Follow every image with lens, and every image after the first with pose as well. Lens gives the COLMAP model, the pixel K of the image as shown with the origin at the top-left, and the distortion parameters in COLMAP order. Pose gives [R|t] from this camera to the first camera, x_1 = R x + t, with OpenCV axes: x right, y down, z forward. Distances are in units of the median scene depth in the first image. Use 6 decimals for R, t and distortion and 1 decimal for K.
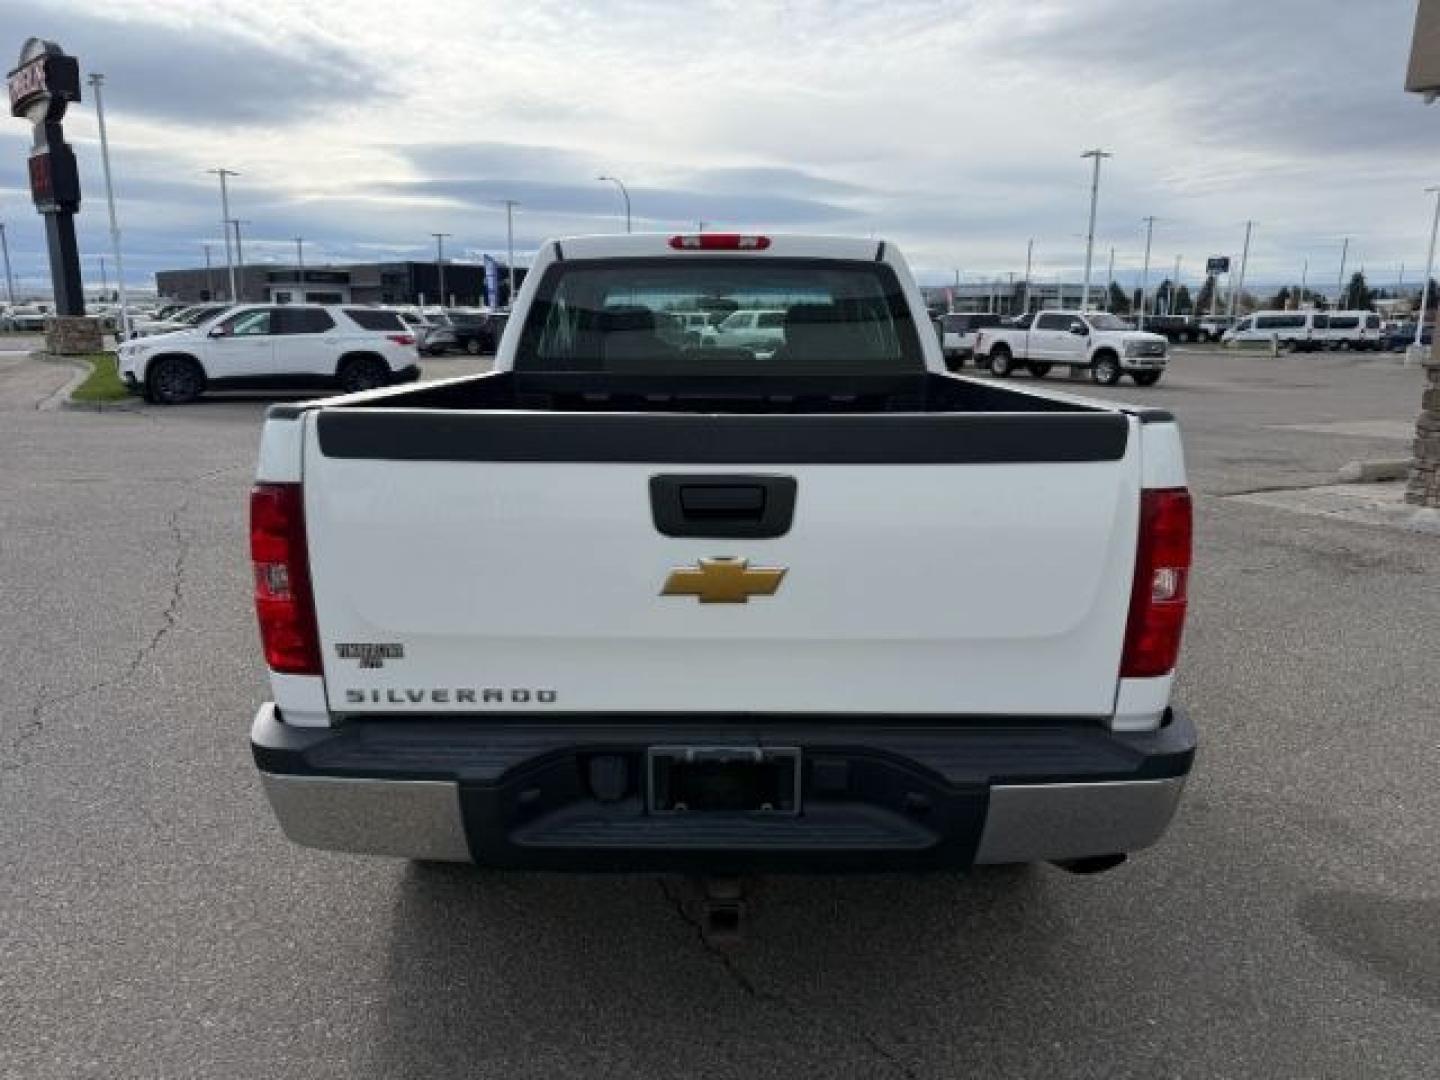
lens RADIAL K [[1057.9, 0, 715.3], [0, 1057.9, 542.9], [0, 0, 1]] dist [0.003291, -0.013779]
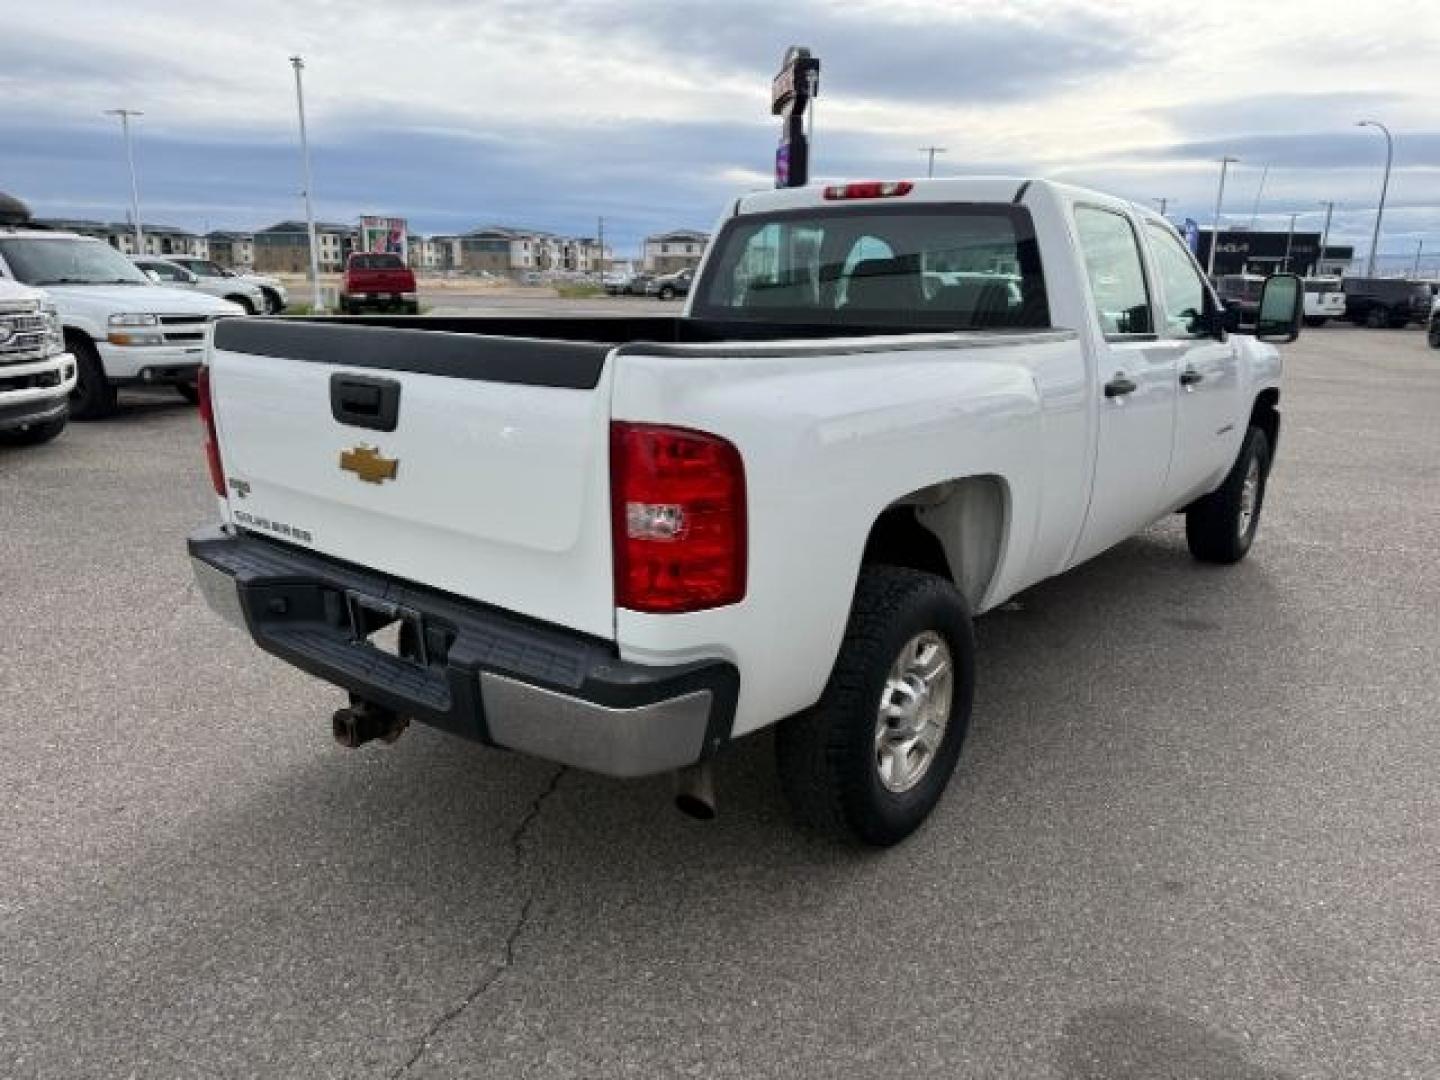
lens RADIAL K [[1028.1, 0, 720.5], [0, 1028.1, 554.2], [0, 0, 1]] dist [0.005591, 0.003128]
pose [[0.780008, 0.165696, -0.603434, 0.544175], [-0.139182, 0.986090, 0.090859, -0.013263], [0.610095, 0.013117, 0.792219, 0.145443]]
